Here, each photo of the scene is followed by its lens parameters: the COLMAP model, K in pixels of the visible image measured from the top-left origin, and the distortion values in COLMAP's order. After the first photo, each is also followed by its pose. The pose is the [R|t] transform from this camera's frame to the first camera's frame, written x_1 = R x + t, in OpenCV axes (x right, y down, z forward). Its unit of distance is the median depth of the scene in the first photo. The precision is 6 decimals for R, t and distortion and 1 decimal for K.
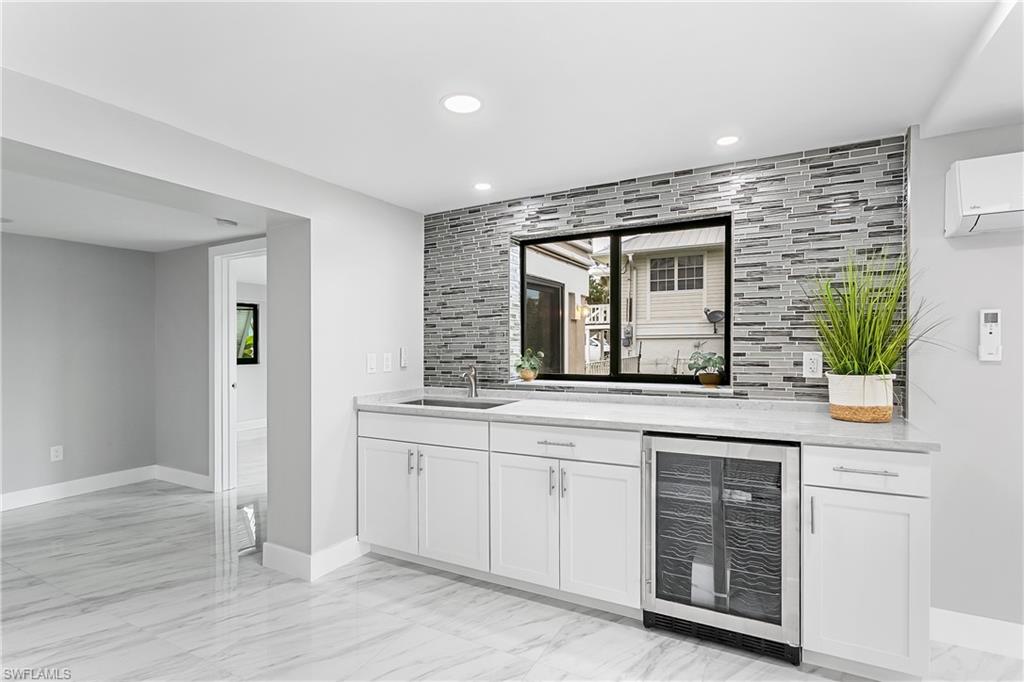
lens RADIAL K [[492.5, 0, 512.8], [0, 492.5, 337.7], [0, 0, 1]] dist [0.000124, -0.000255]
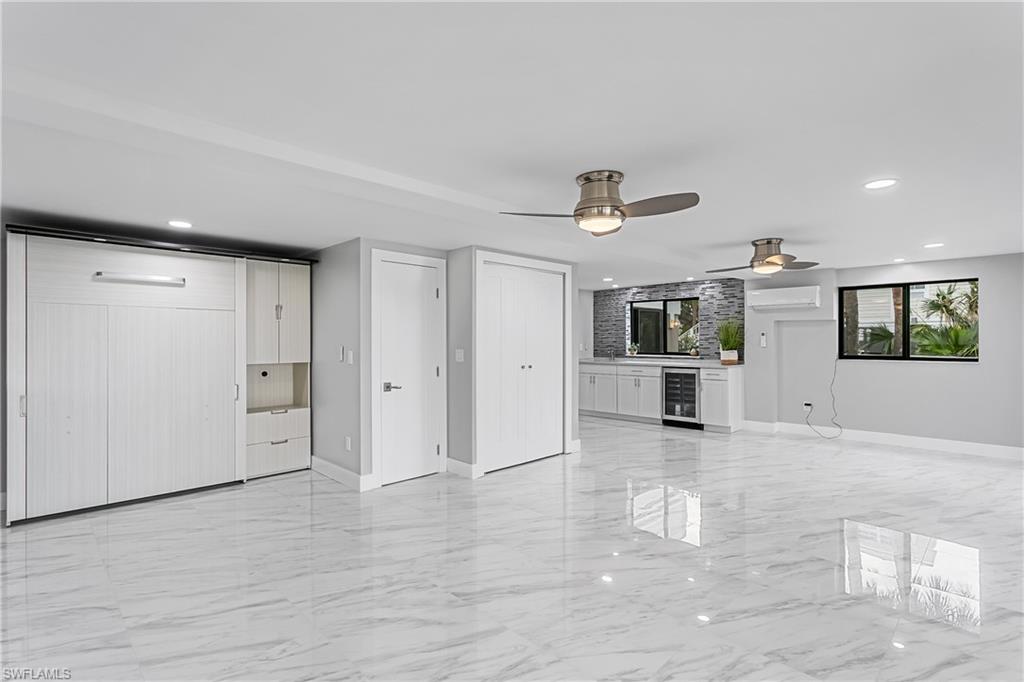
lens RADIAL K [[495.0, 0, 508.3], [0, 495.0, 316.8], [0, 0, 1]] dist [-0.000075, -0.000377]
pose [[0.953275, -0.009795, -0.301945, 0.251675], [-0.000514, 0.999420, -0.034042, -0.033516], [0.302103, 0.032606, 0.952717, -2.260058]]
